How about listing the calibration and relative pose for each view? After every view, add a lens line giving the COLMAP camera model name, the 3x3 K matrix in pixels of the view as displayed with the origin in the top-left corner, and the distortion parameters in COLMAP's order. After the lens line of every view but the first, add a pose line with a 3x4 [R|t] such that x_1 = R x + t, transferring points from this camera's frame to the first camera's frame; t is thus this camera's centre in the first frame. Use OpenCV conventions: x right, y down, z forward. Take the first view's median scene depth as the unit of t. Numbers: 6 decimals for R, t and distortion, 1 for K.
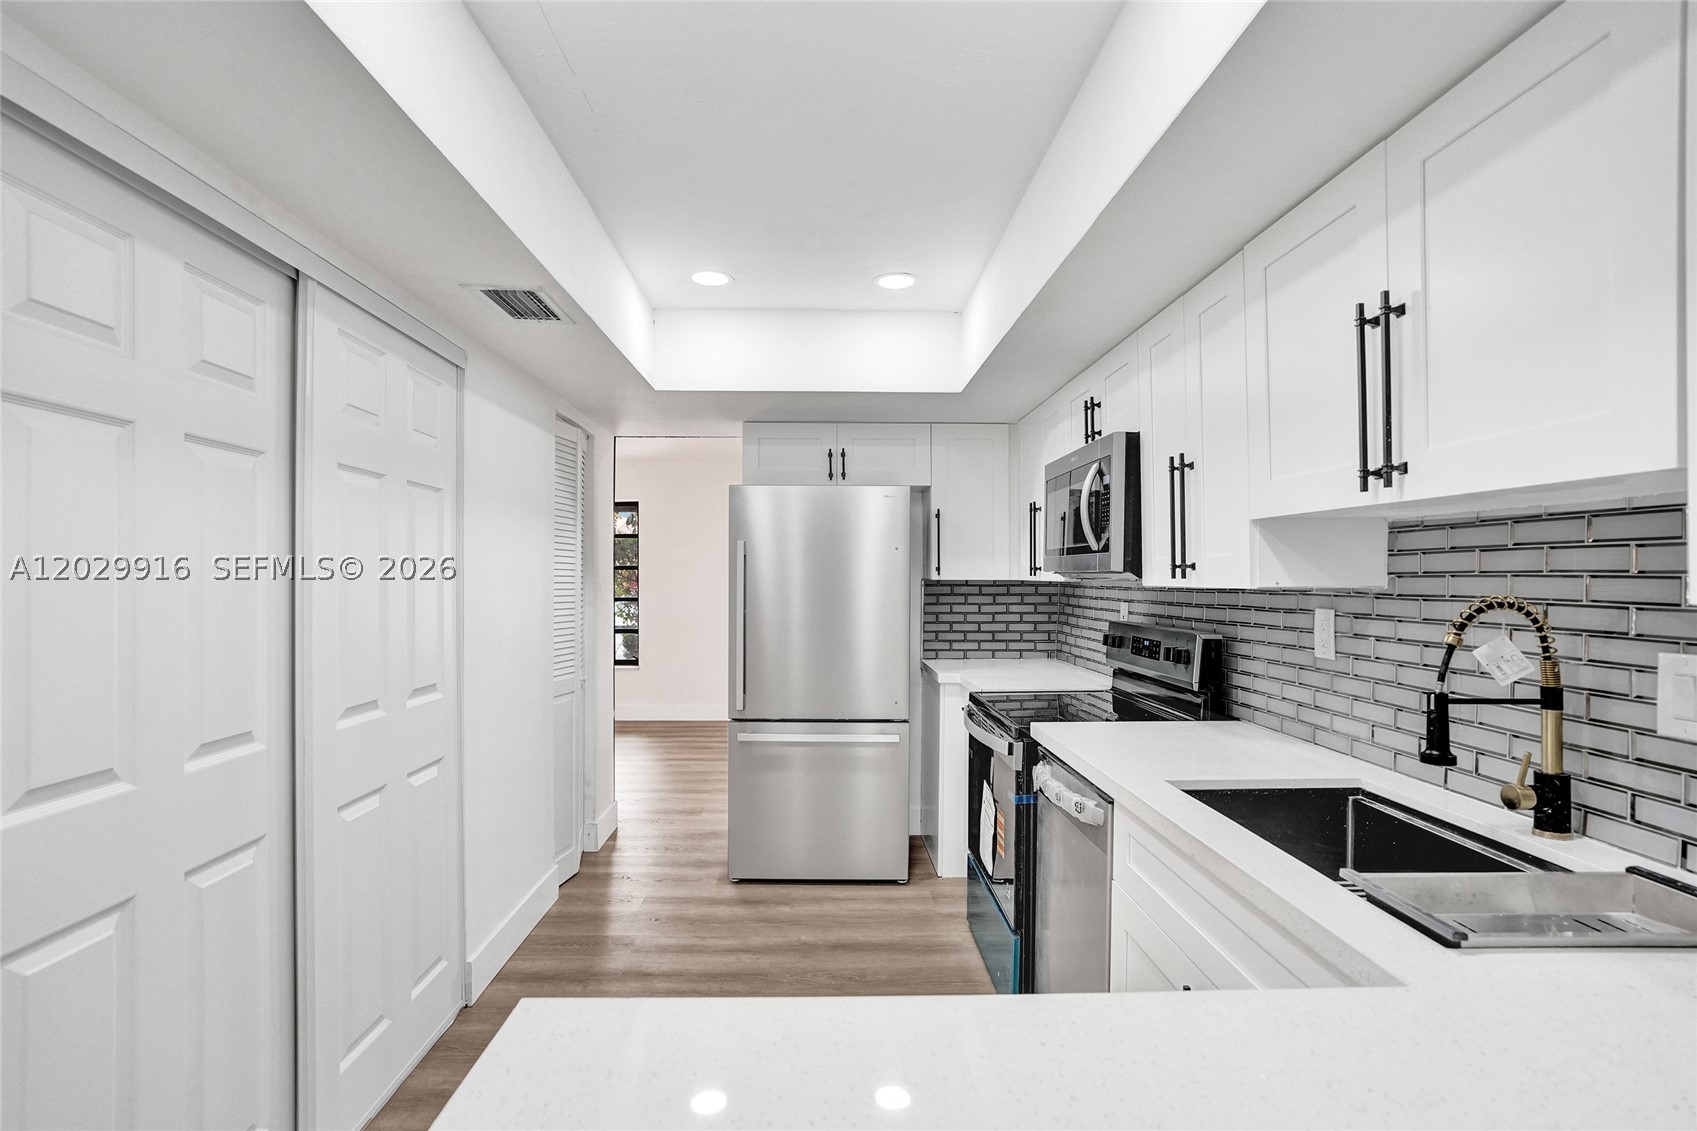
lens RADIAL K [[818.0, 0, 839.6], [0, 818.0, 571.4], [0, 0, 1]] dist [-0.046493, 0.018696]
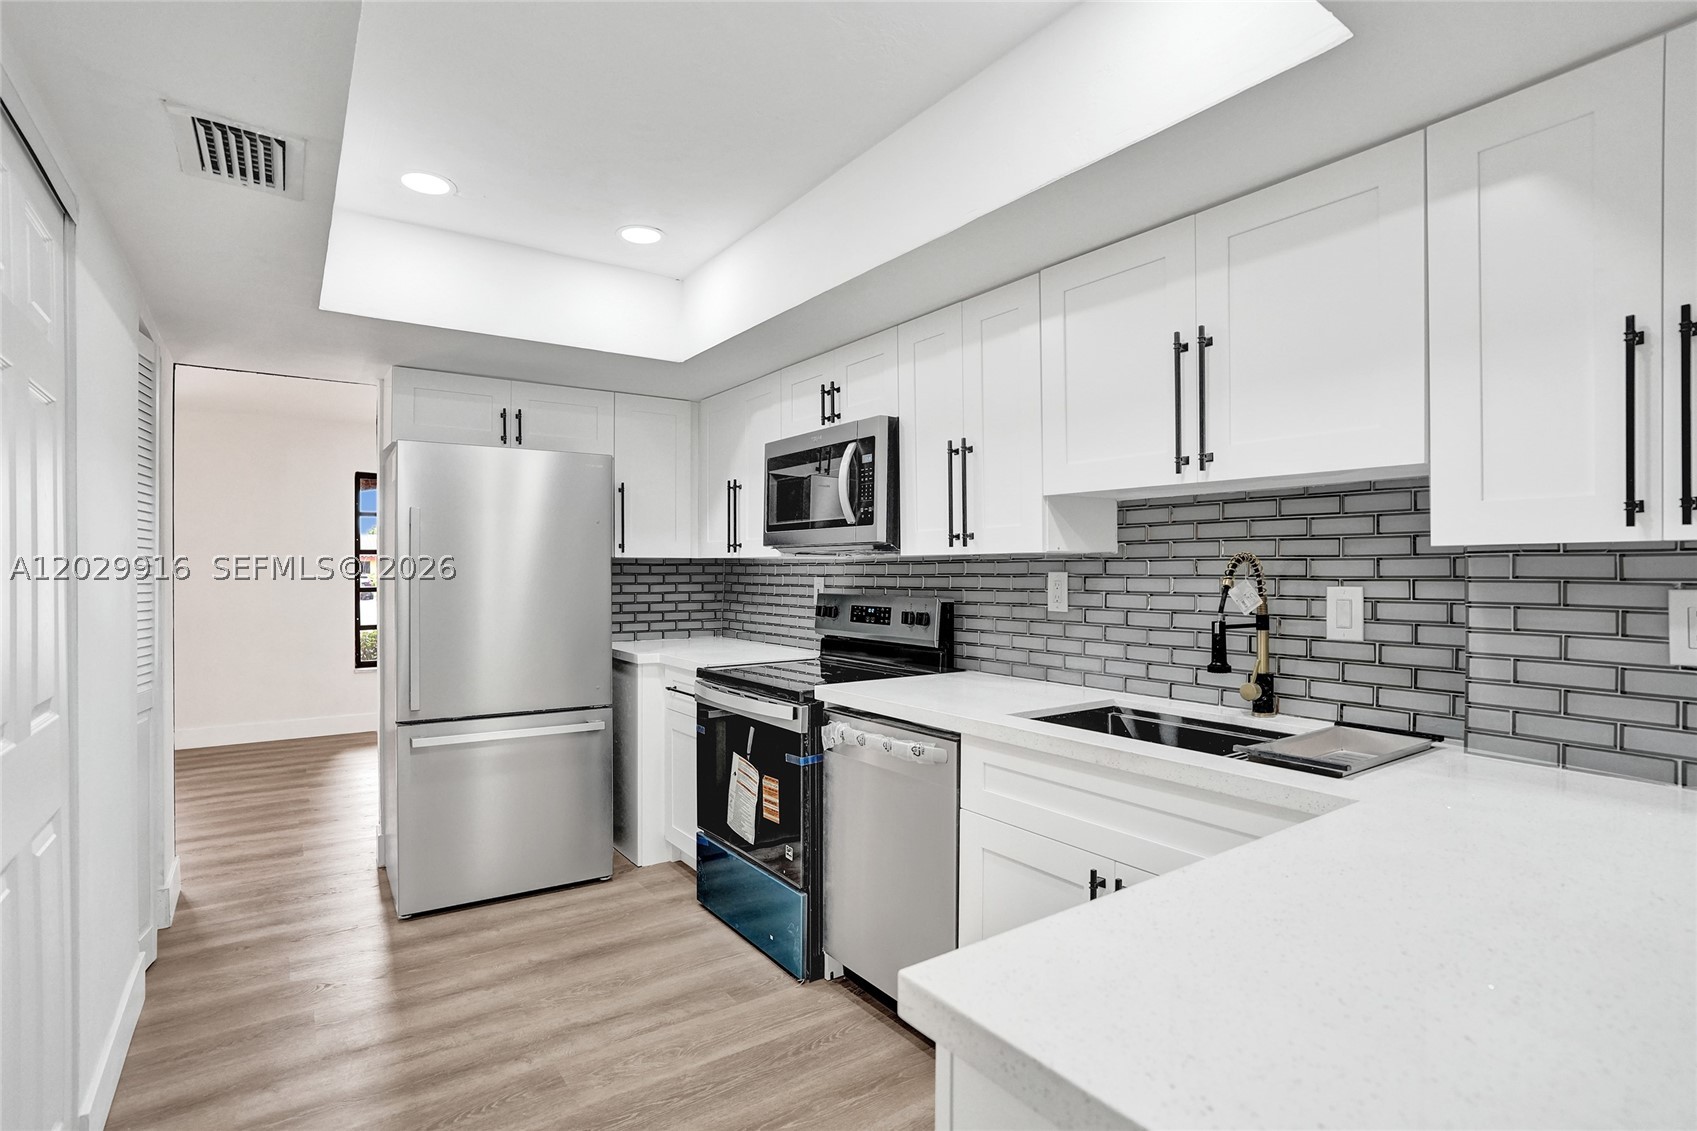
lens RADIAL K [[818.0, 0, 845.9], [0, 818.0, 568.5], [0, 0, 1]] dist [-0.046493, 0.018696]
pose [[0.831260, -0.001732, 0.555881, -0.259632], [-0.001272, 0.999987, 0.005017, 0.024434], [-0.555882, -0.004877, 0.831247, 0.088732]]
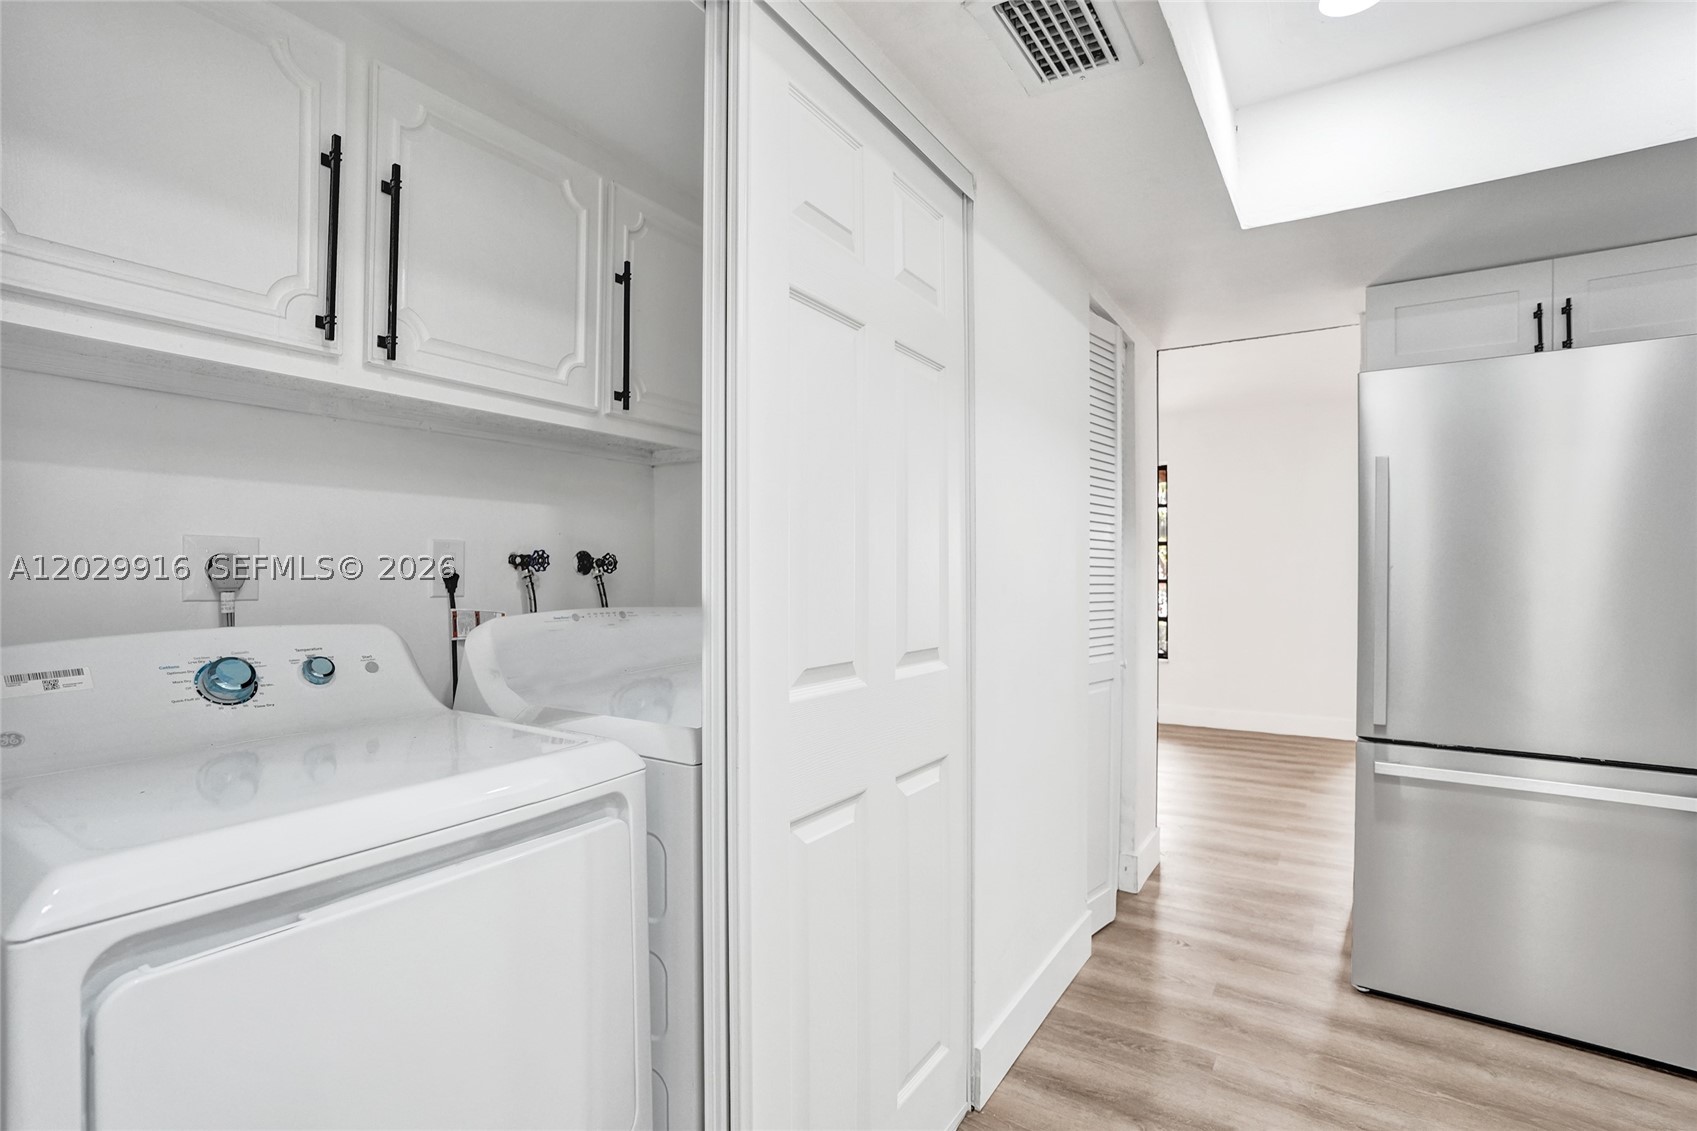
lens RADIAL K [[818.0, 0, 834.4], [0, 818.0, 574.1], [0, 0, 1]] dist [-0.046493, 0.018696]
pose [[0.823750, 0.001861, -0.566950, -0.142914], [0.003229, 0.999963, 0.007974, 0.056616], [0.566944, -0.008400, 0.823713, 0.304673]]
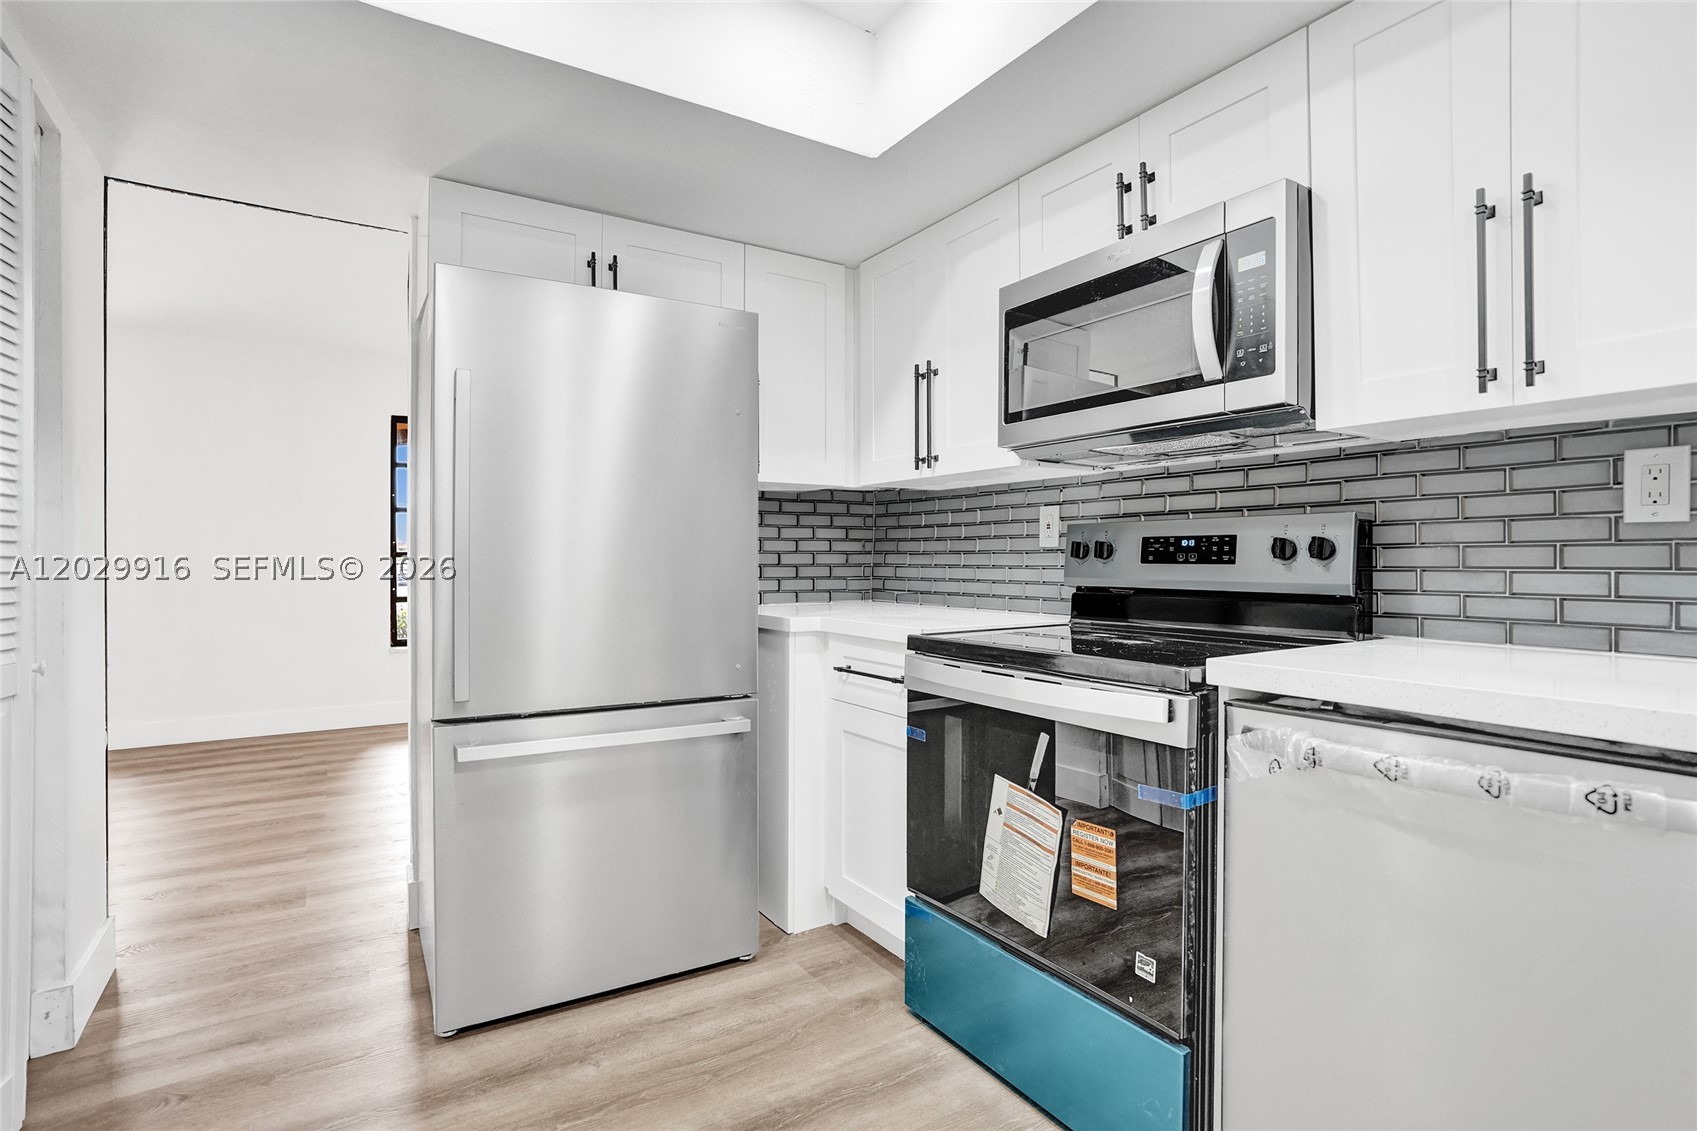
lens RADIAL K [[818.0, 0, 847.6], [0, 818.0, 557.3], [0, 0, 1]] dist [-0.046493, 0.018696]
pose [[0.854370, -0.001732, 0.519663, -0.216588], [-0.001323, 0.999984, 0.005508, 0.092981], [-0.519664, -0.005394, 0.854354, 0.539635]]
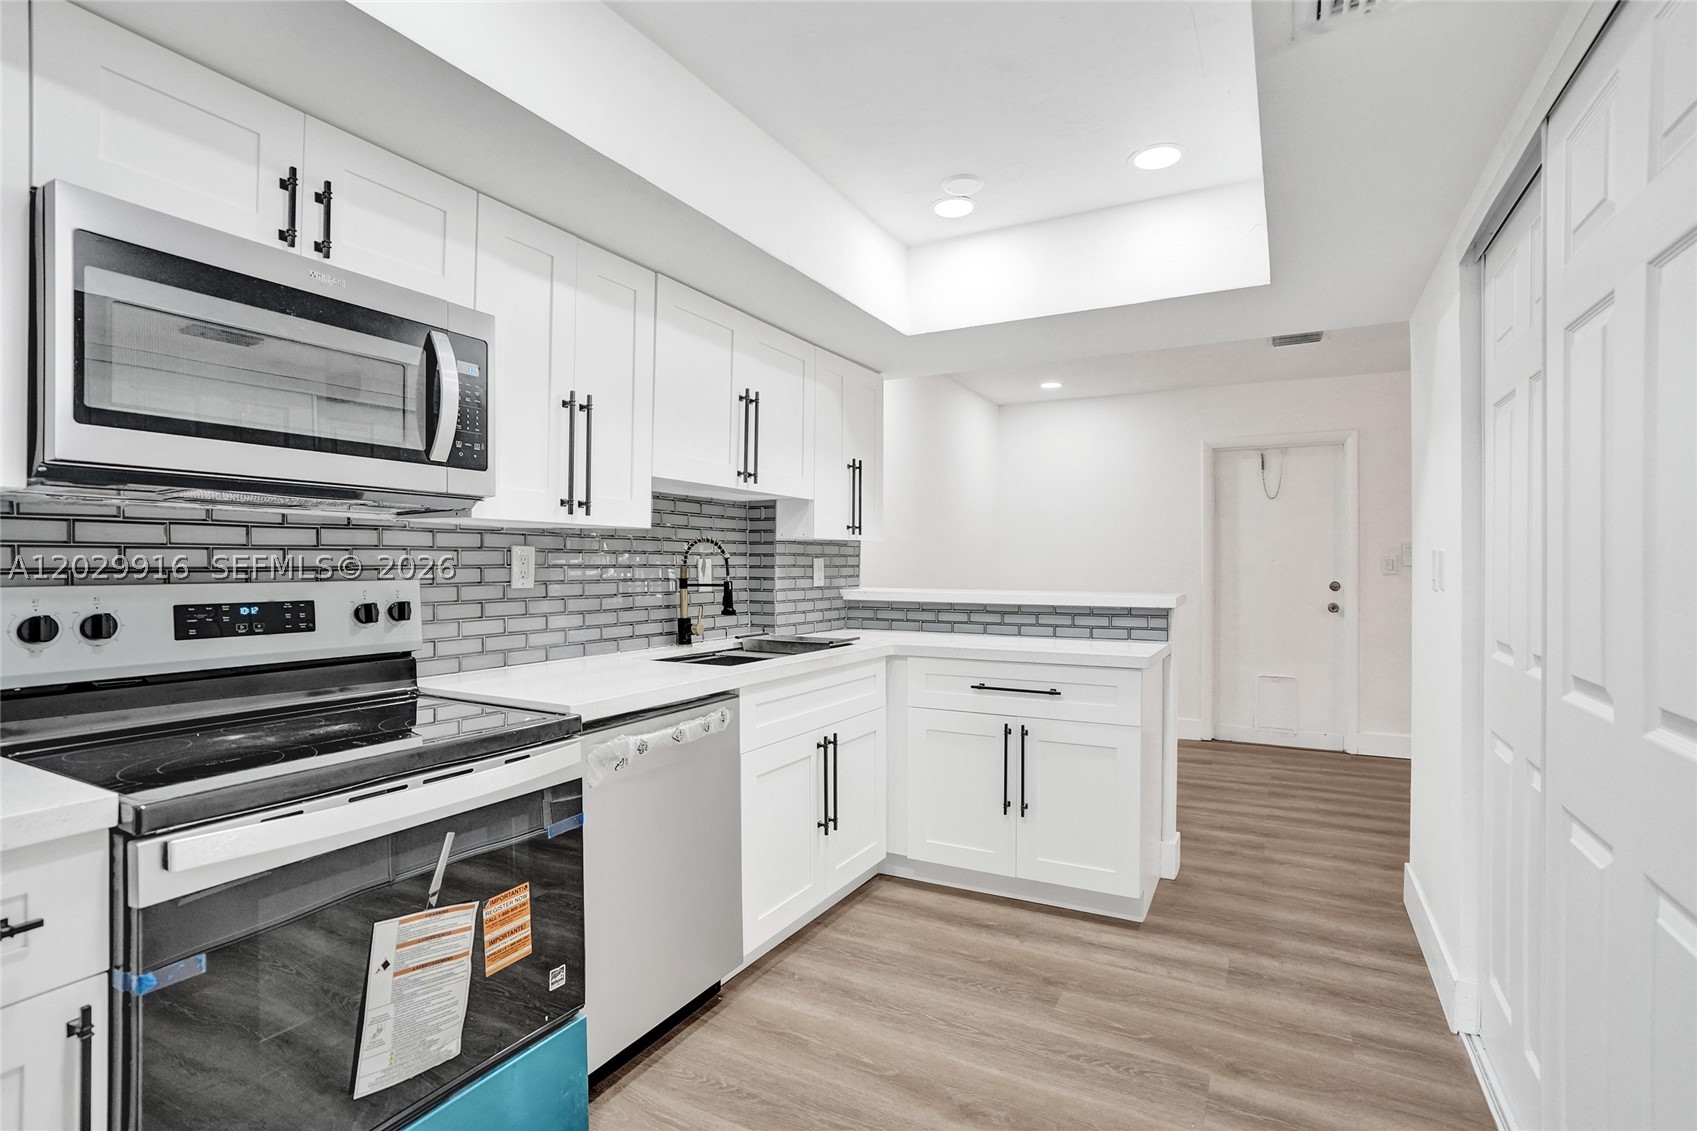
lens RADIAL K [[818.0, 0, 843.2], [0, 818.0, 562.1], [0, 0, 1]] dist [-0.046493, 0.018696]
pose [[-0.866275, -0.004162, 0.499550, -0.270450], [-0.009325, 0.999926, -0.007839, 0.051596], [-0.499480, -0.011449, -0.866250, 1.233296]]
